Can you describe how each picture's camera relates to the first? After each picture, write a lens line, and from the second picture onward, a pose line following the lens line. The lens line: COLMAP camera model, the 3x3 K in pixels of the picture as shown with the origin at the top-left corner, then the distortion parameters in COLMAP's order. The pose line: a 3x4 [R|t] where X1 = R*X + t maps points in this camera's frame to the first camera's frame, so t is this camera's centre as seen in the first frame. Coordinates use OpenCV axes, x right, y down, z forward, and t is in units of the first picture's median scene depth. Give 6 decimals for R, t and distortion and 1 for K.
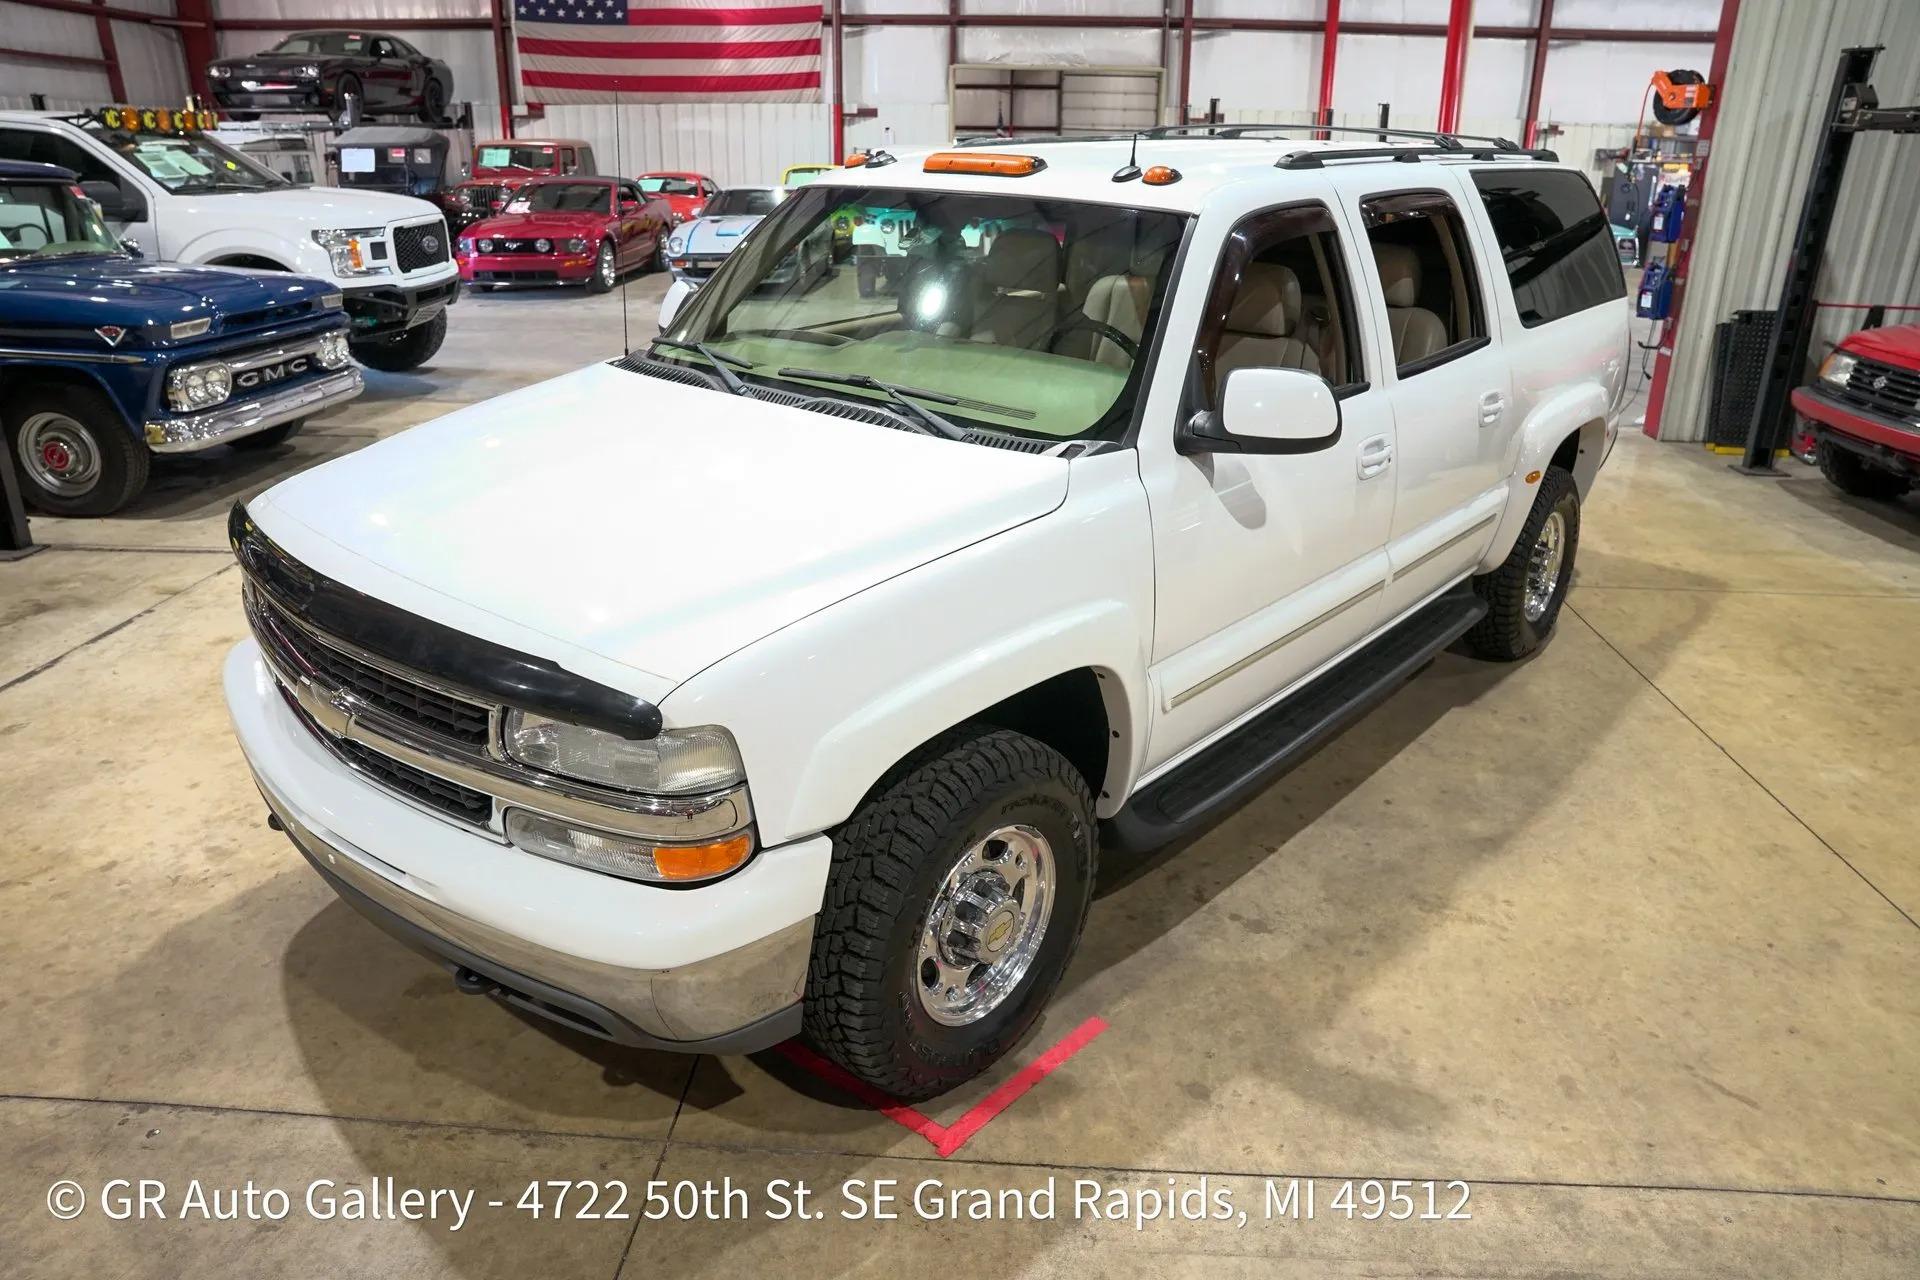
lens RADIAL K [[1315.3, 0, 964.2], [0, 1315.3, 637.4], [0, 0, 1]] dist [-0.143595, 0.112316]
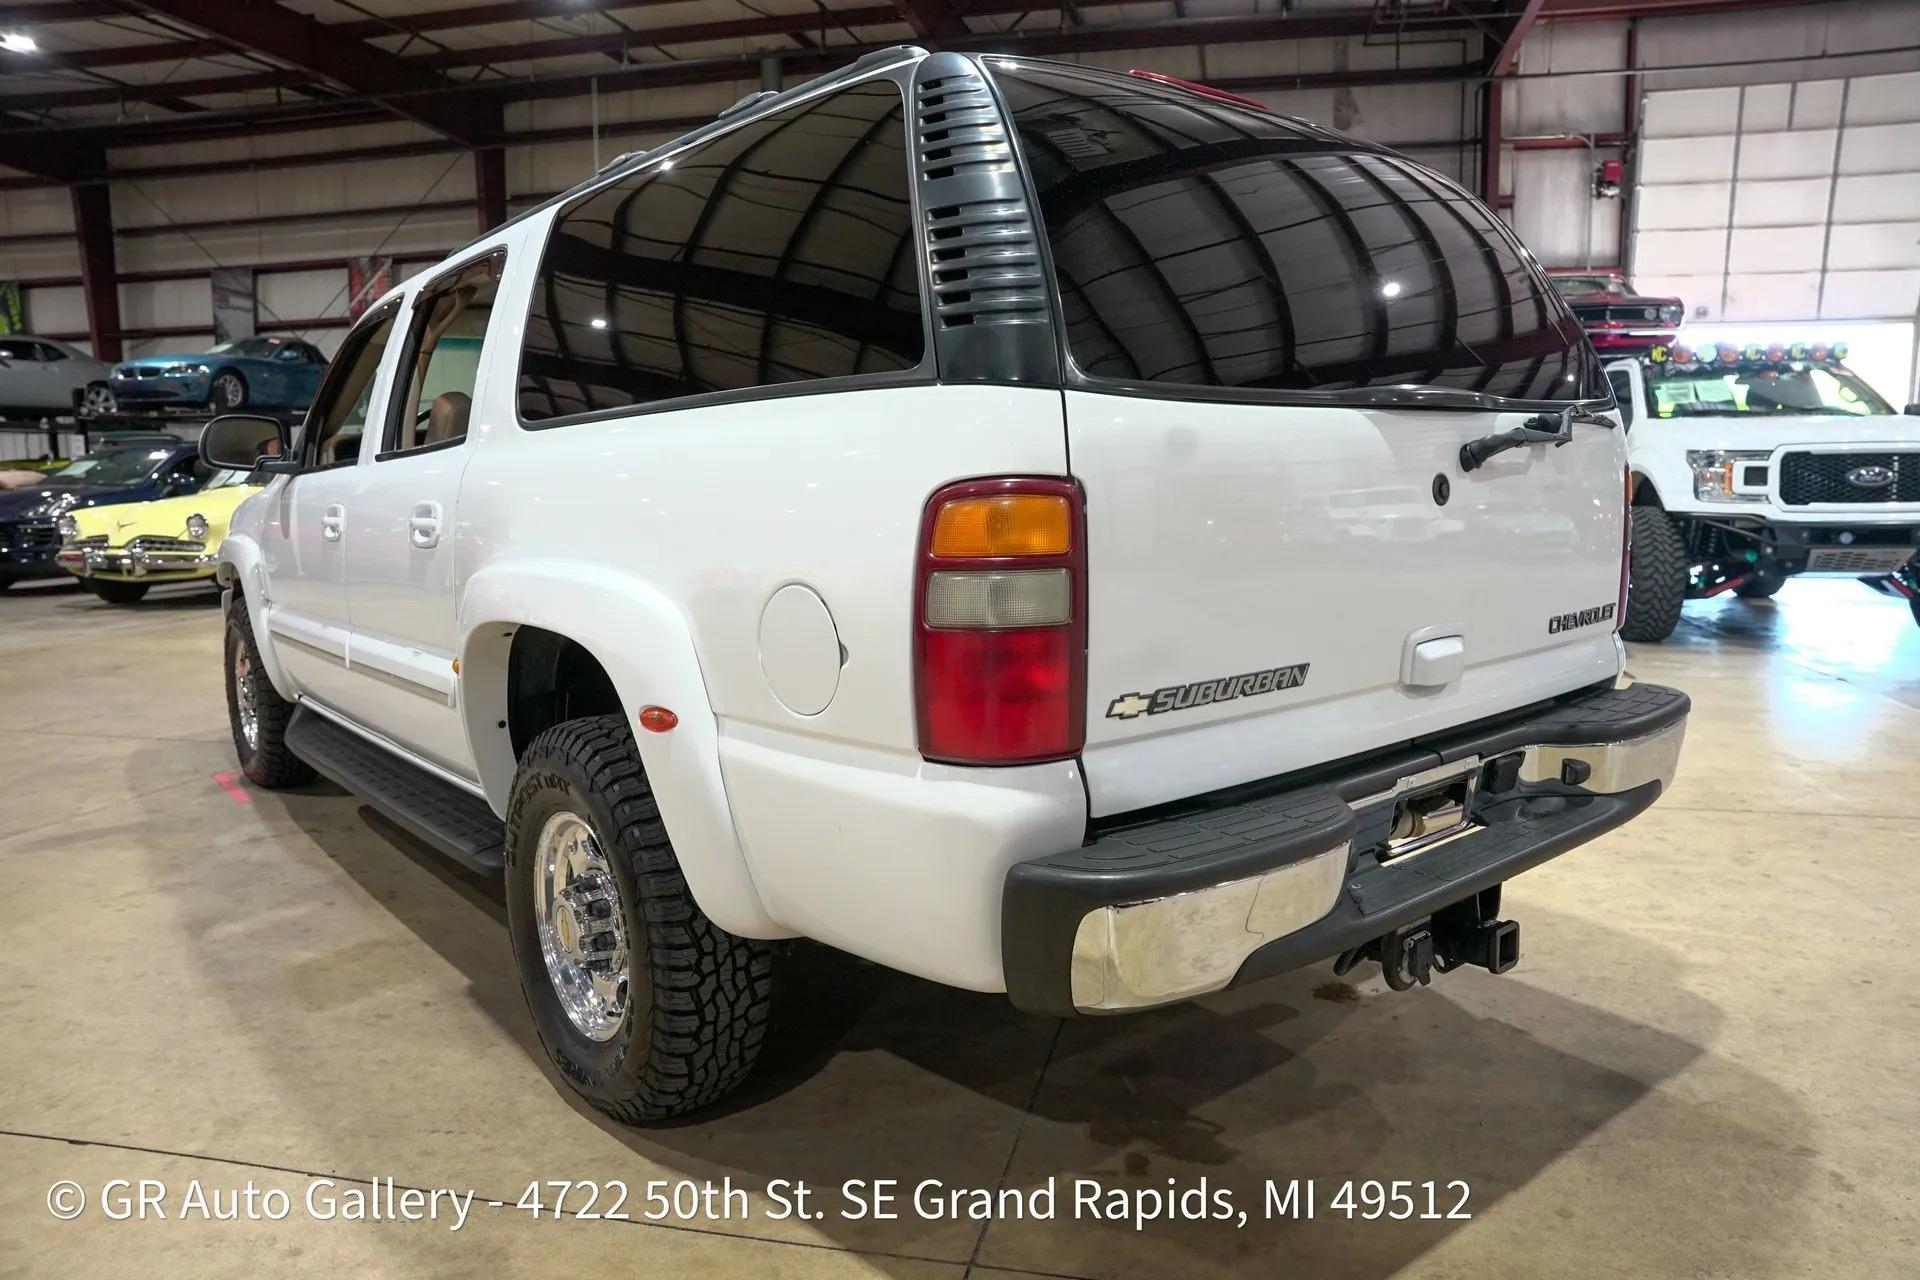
lens RADIAL K [[1315.3, 0, 964.2], [0, 1315.3, 637.4], [0, 0, 1]] dist [-0.143595, 0.112316]
pose [[-0.162973, 0.119284, -0.979393, 1.095589], [-0.348069, 0.921889, 0.170200, -0.355256], [0.923194, 0.368635, -0.108724, 1.404688]]
